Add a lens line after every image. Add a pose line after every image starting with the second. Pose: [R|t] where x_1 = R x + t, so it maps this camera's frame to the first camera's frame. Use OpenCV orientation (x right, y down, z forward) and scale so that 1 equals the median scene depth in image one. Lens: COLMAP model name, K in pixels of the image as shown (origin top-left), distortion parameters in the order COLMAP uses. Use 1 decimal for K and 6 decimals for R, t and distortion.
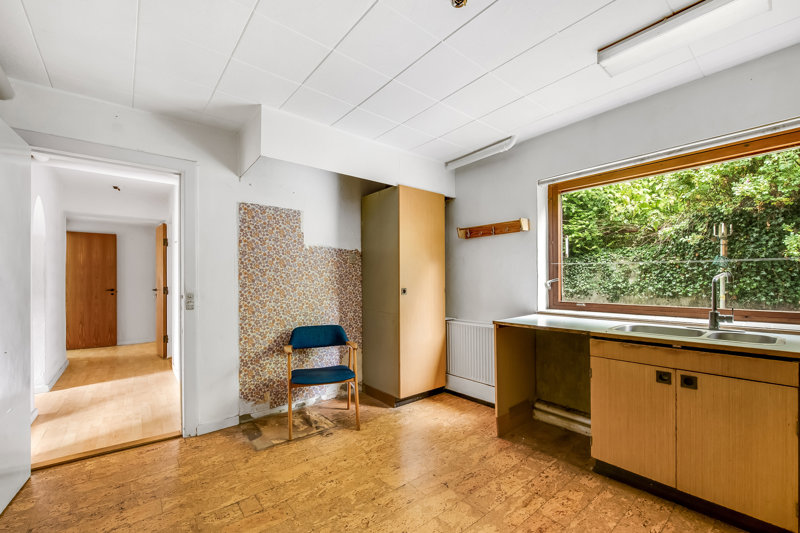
lens RADIAL K [[336.4, 0, 401.8], [0, 336.4, 273.2], [0, 0, 1]] dist [-0.000203, 0.000038]
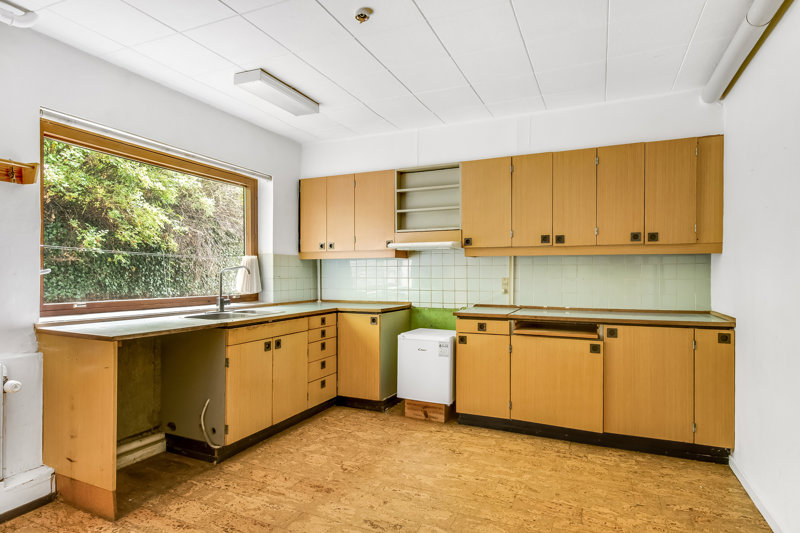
lens RADIAL K [[449.2, 0, 399.9], [0, 449.2, 271.7], [0, 0, 1]] dist [0.002993, 0.000410]
pose [[-0.442991, 0.012566, 0.896438, -0.915820], [-0.017173, 0.999599, -0.022498, 0.044606], [-0.896361, -0.025361, -0.442598, 1.180527]]
